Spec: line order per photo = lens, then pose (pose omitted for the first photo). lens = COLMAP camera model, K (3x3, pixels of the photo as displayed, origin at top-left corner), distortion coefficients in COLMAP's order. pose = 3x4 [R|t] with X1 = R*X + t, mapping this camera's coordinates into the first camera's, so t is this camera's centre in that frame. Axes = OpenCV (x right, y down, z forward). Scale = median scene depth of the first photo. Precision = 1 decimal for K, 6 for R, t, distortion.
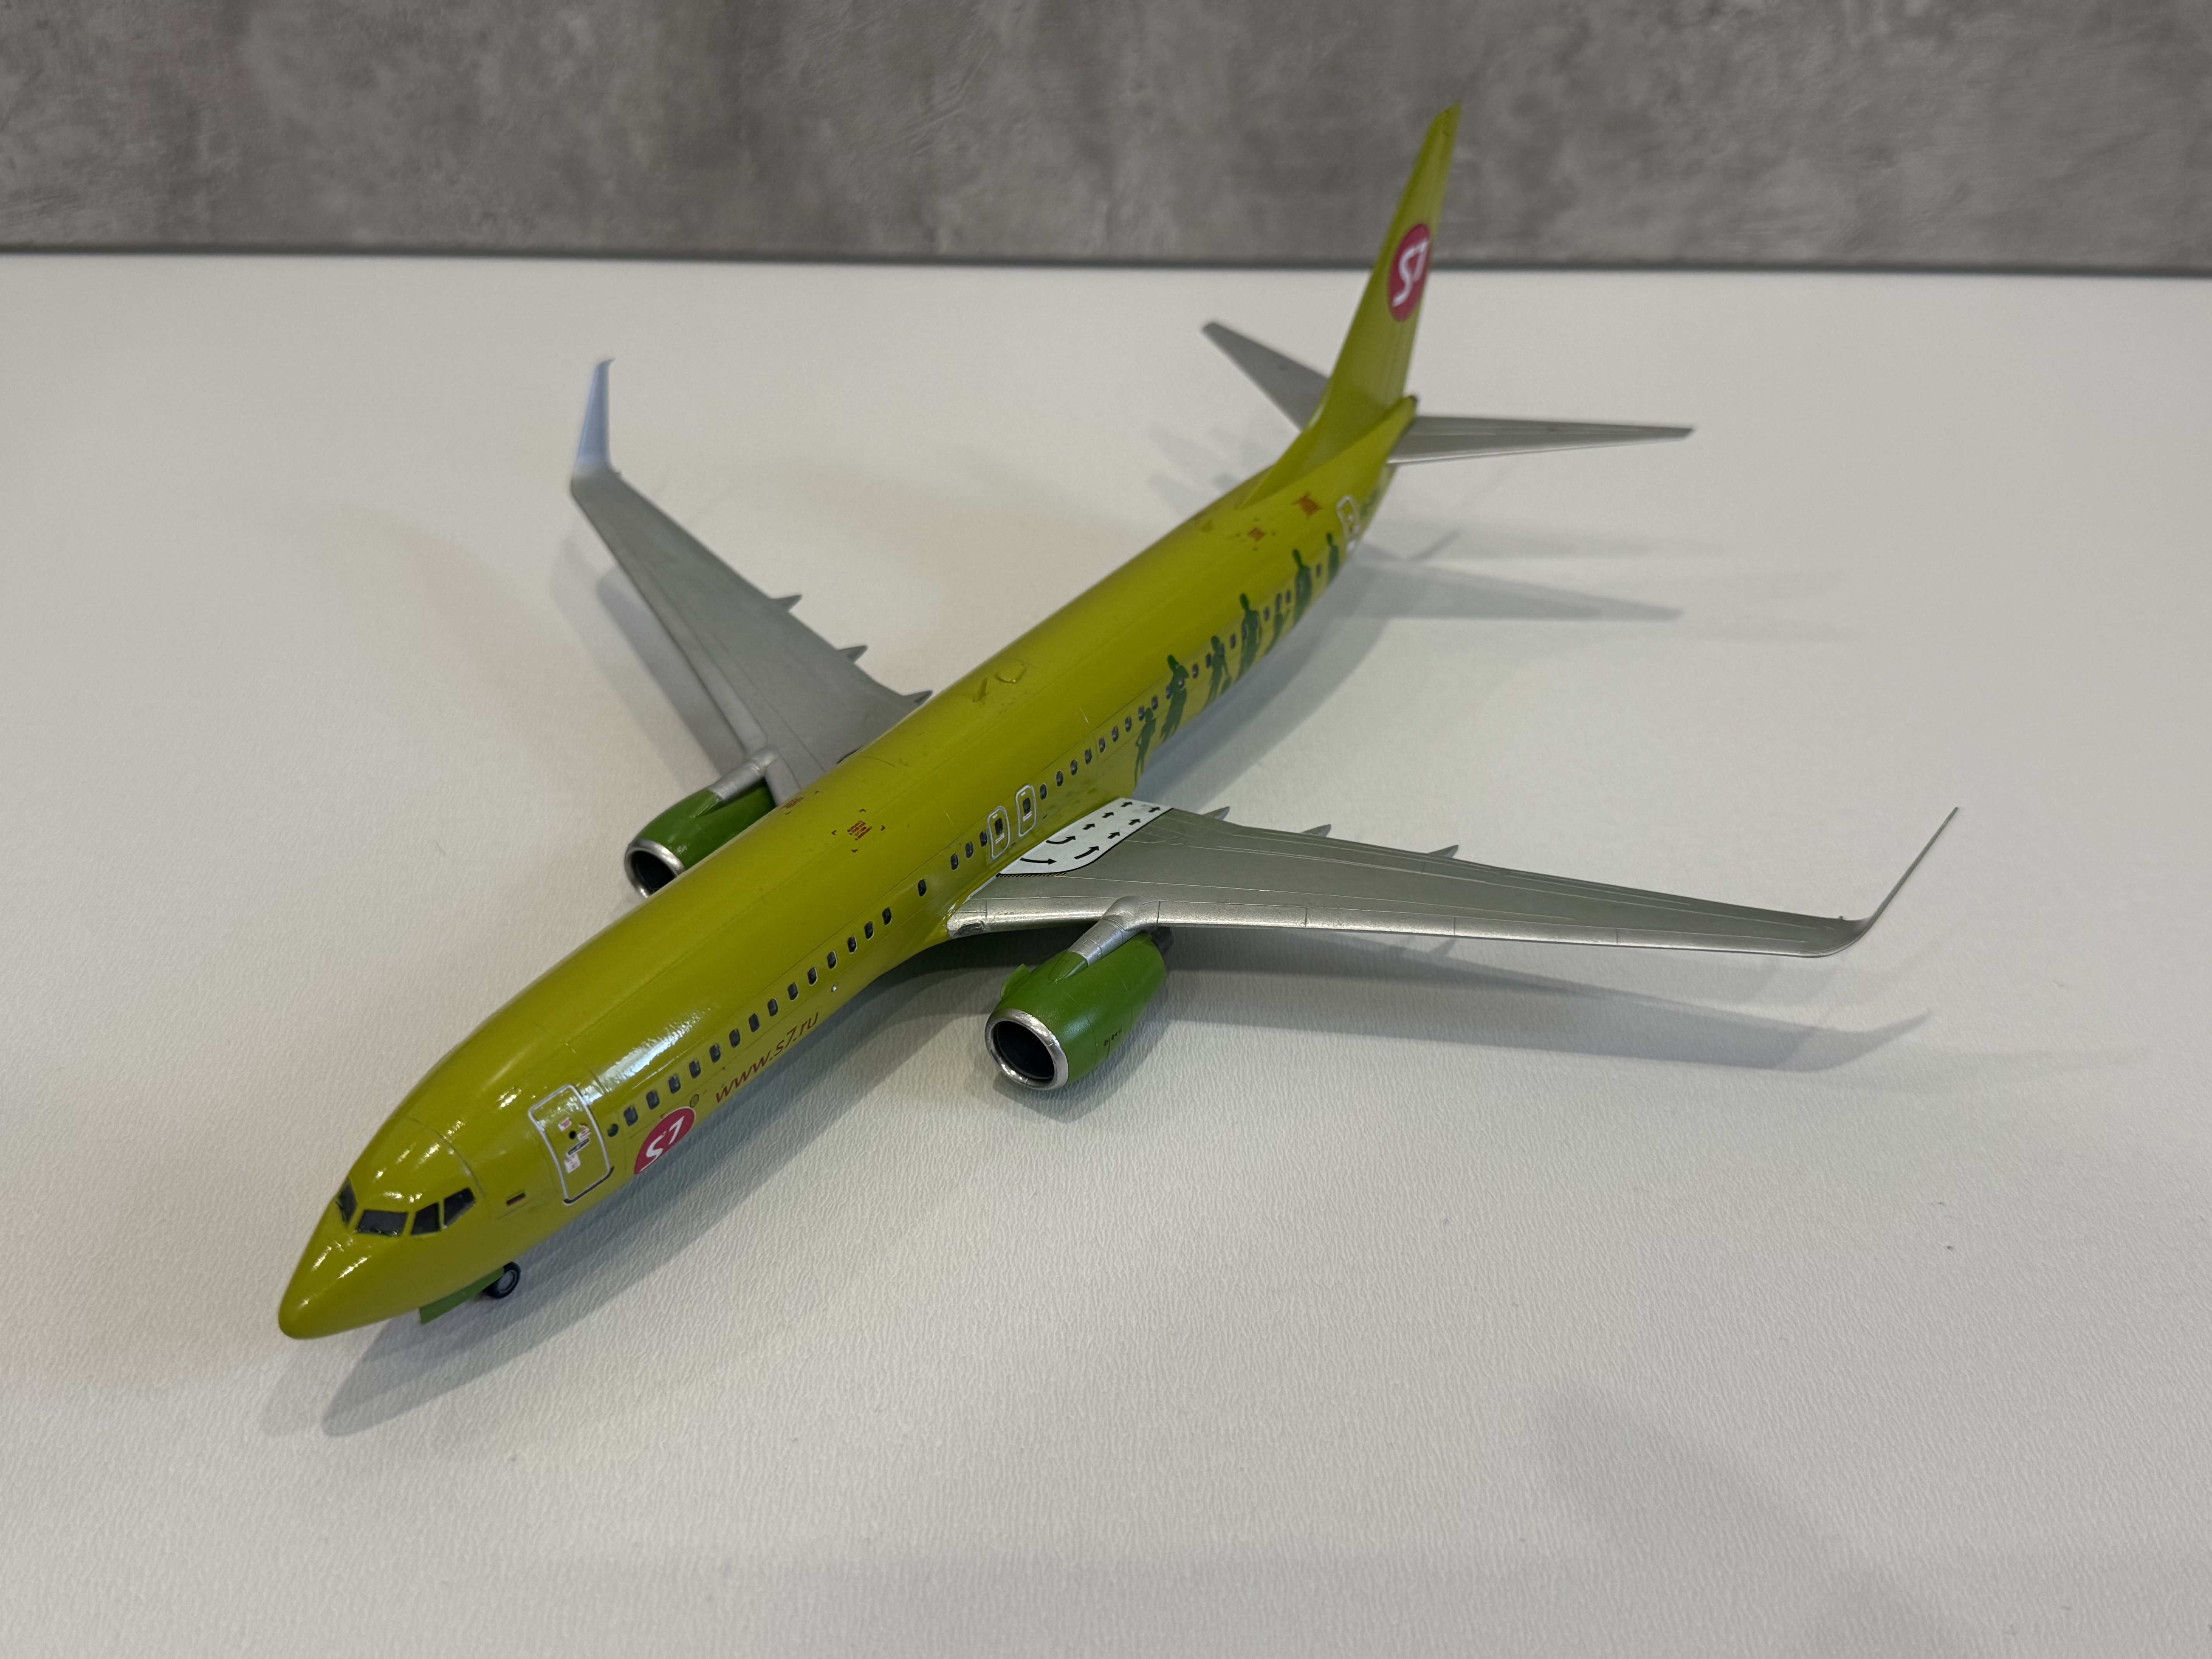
lens RADIAL K [[2260.9, 0, 1112.9], [0, 2260.9, 829.6], [0, 0, 1]] dist [0.128177, -0.344897]
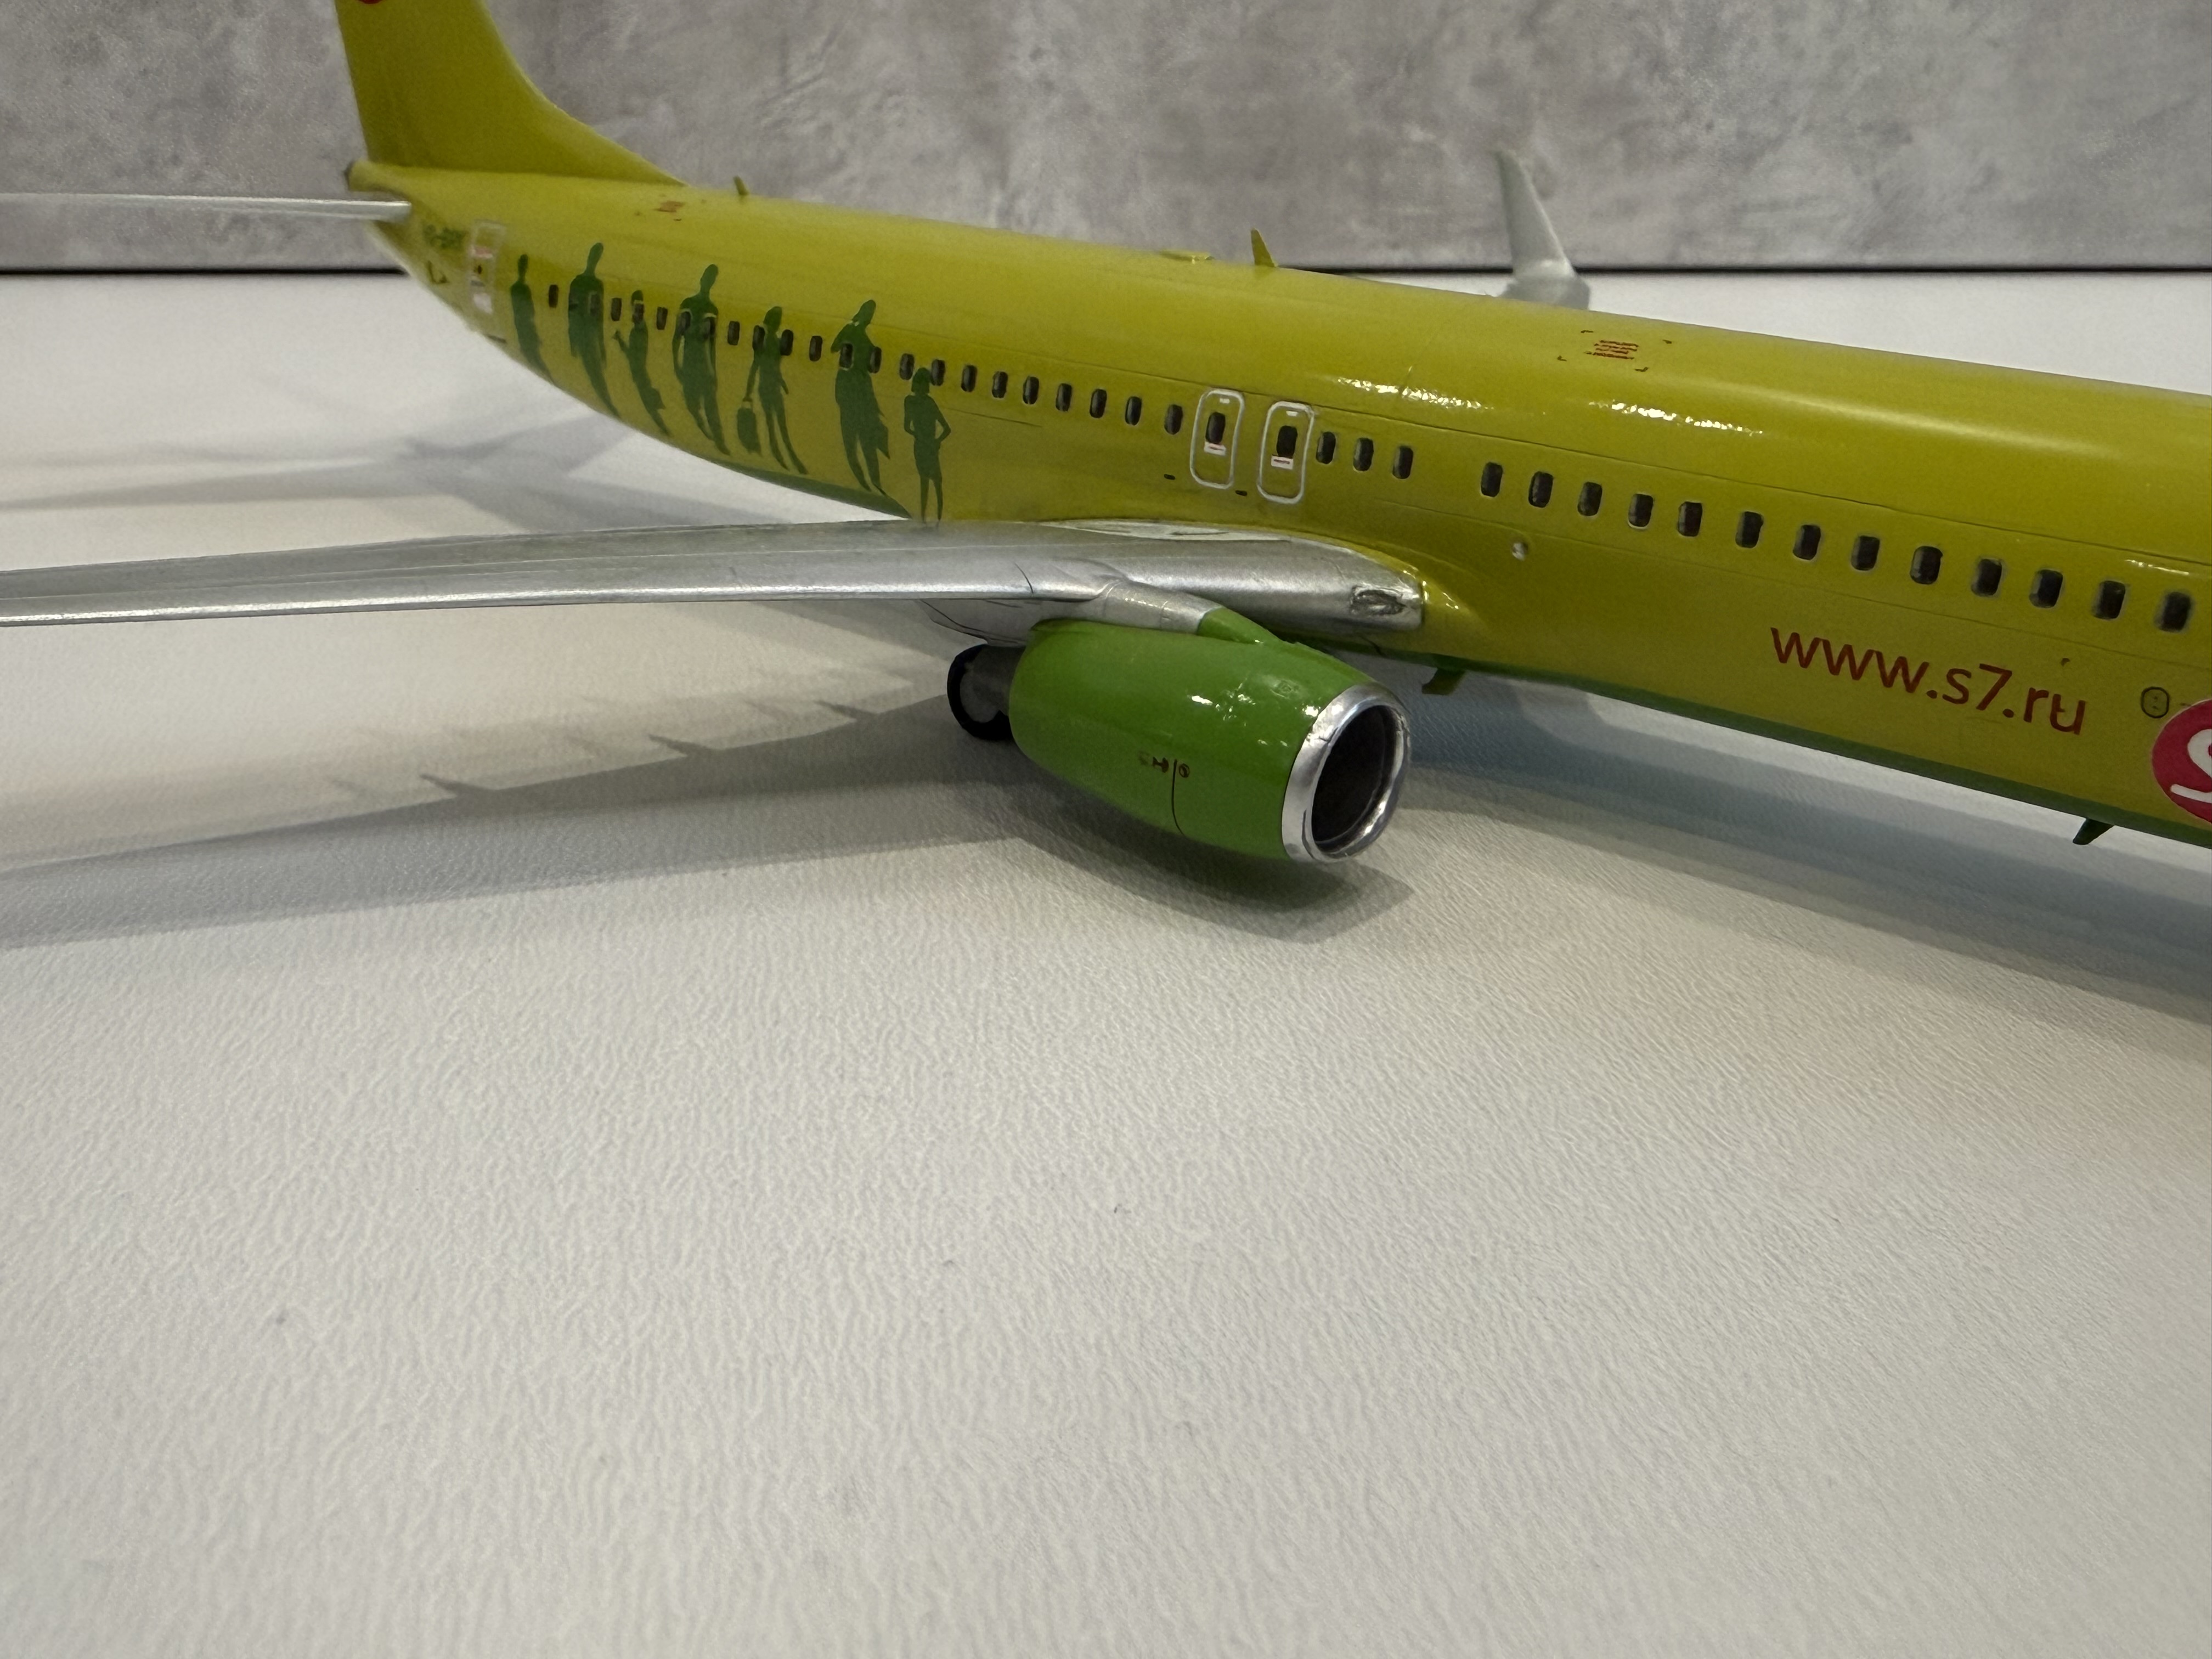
lens RADIAL K [[2217.6, 0, 978.3], [0, 2217.6, 824.2], [0, 0, 1]] dist [-0.002963, 0.018743]
pose [[0.996838, -0.035250, 0.071211, -0.078284], [0.051186, 0.970359, -0.236186, 0.139727], [-0.060774, 0.239084, 0.969095, 0.282155]]
